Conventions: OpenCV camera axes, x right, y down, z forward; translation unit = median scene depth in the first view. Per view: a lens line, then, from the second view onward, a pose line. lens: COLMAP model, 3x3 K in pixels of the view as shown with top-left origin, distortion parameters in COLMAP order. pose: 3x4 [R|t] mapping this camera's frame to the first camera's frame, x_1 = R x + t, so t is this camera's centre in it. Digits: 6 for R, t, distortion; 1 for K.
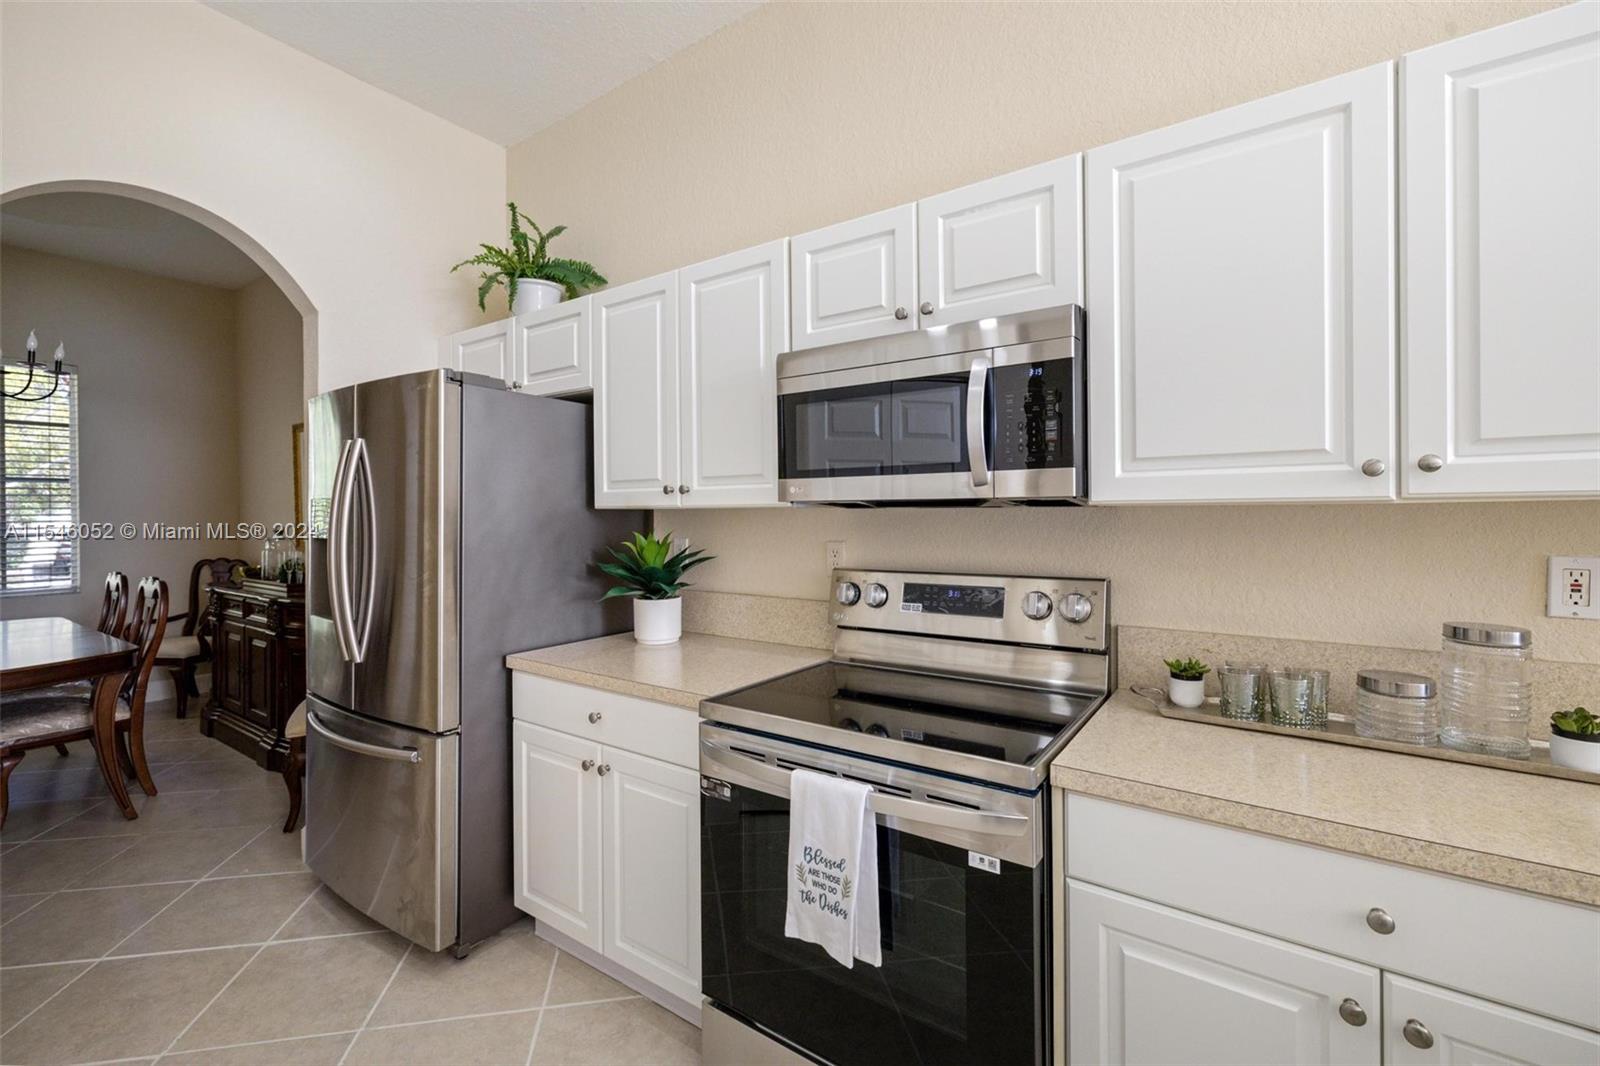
lens RADIAL K [[690.7, 0, 791.4], [0, 690.7, 519.8], [0, 0, 1]] dist [-0.002771, 0.001665]
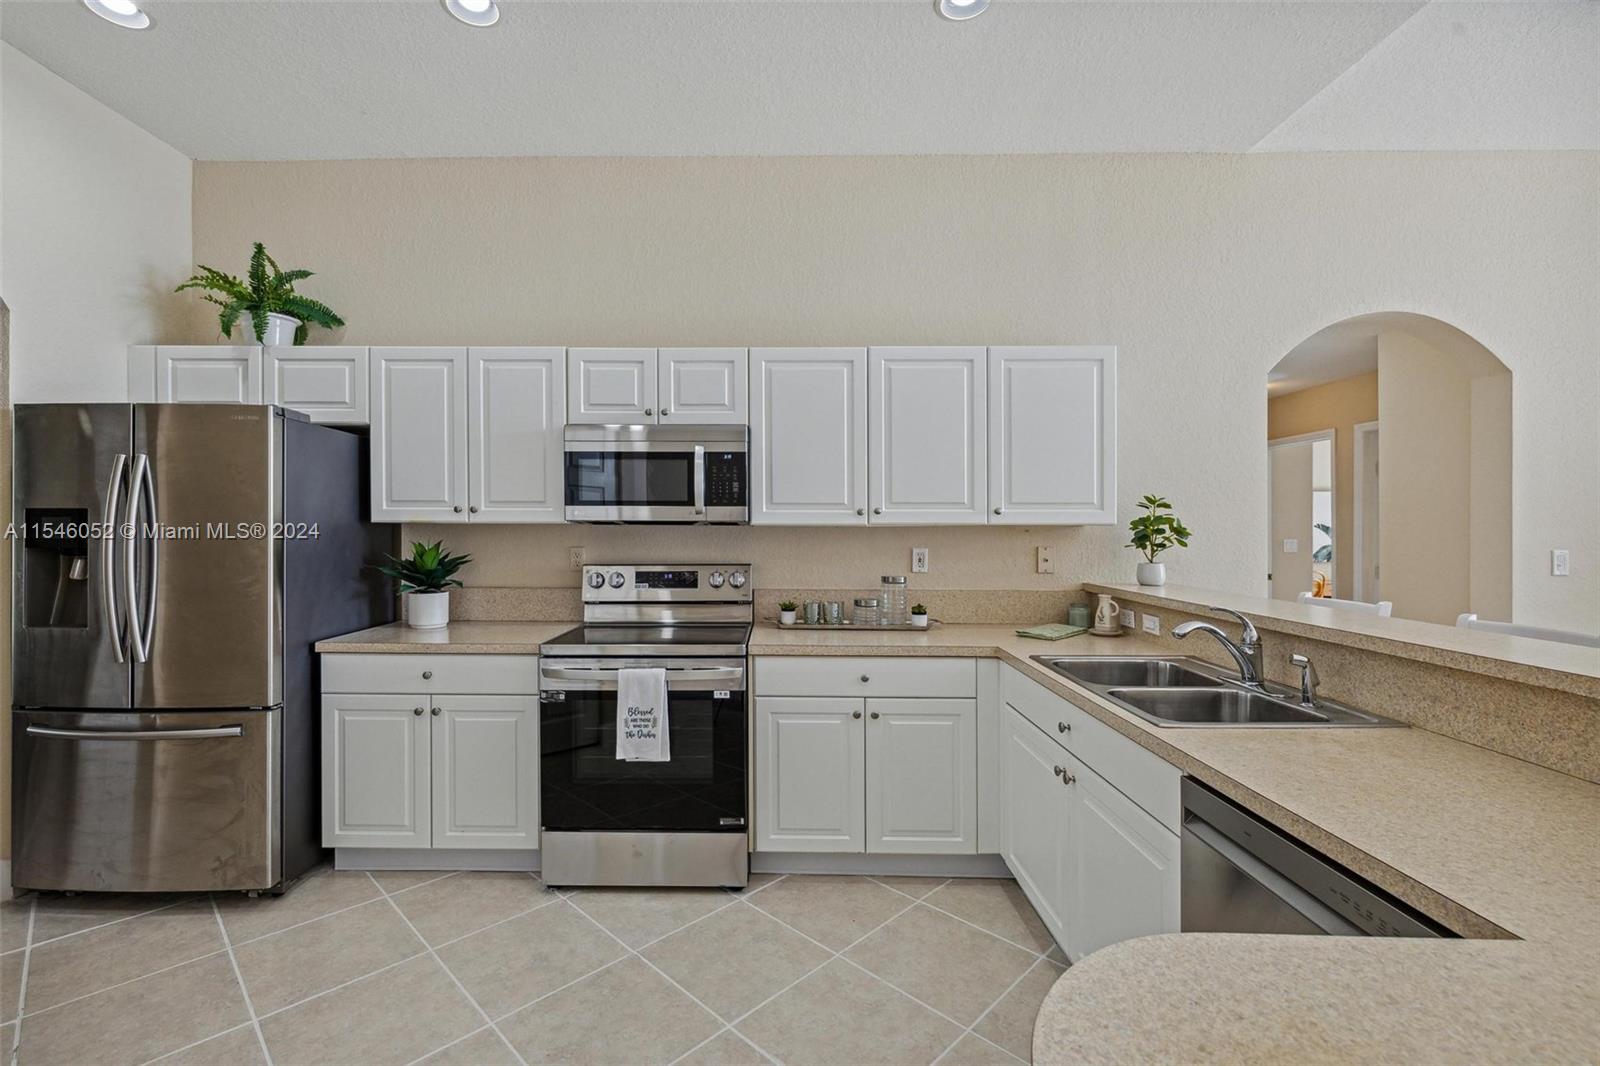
lens RADIAL K [[690.7, 0, 775.6], [0, 690.7, 524.5], [0, 0, 1]] dist [-0.002771, 0.001665]
pose [[0.820732, 0.011509, 0.571197, -0.512799], [-0.003203, 0.999874, -0.015544, 0.005913], [-0.571304, 0.010928, 0.820666, -0.535429]]
